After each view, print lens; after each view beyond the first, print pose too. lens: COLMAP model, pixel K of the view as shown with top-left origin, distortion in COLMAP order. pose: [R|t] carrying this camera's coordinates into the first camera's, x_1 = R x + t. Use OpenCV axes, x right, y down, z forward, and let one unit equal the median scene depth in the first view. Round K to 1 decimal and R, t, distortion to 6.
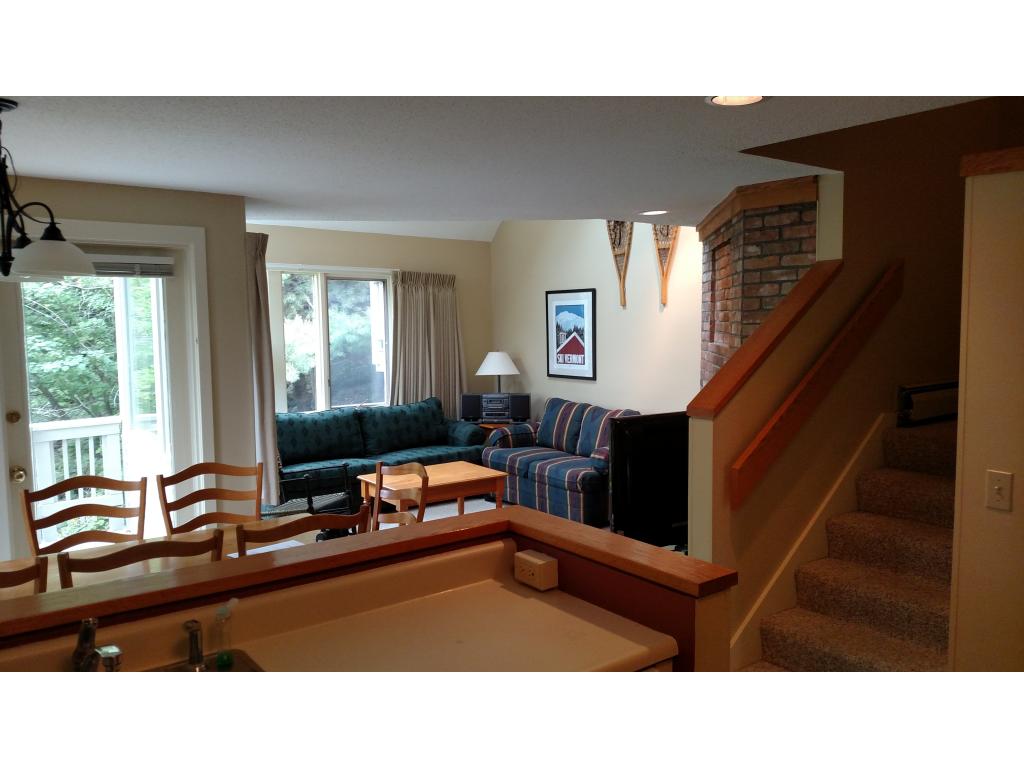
lens RADIAL K [[800.5, 0, 512.0], [0, 800.5, 384.0], [0, 0, 1]] dist [0.190709, -0.369289]
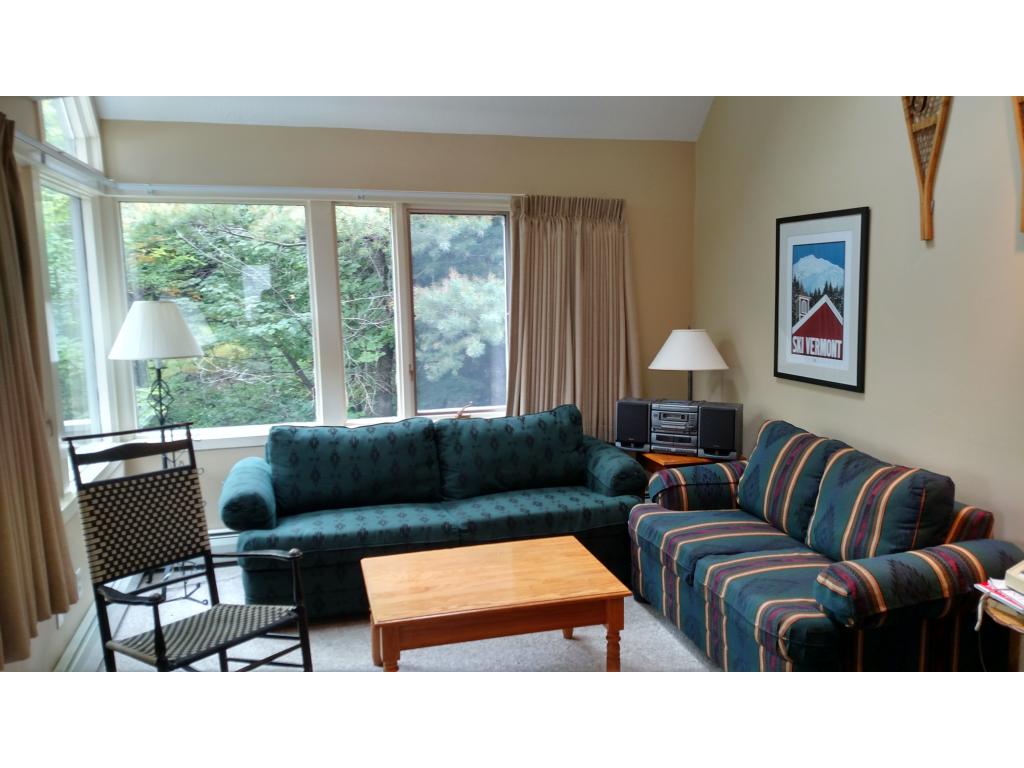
lens RADIAL K [[800.5, 0, 512.0], [0, 800.5, 384.0], [0, 0, 1]] dist [0.190709, -0.369289]
pose [[0.929421, 0.042326, -0.366585, 0.085686], [-0.022836, 0.998093, 0.057343, -0.033490], [0.368313, -0.044924, 0.928616, 0.435623]]
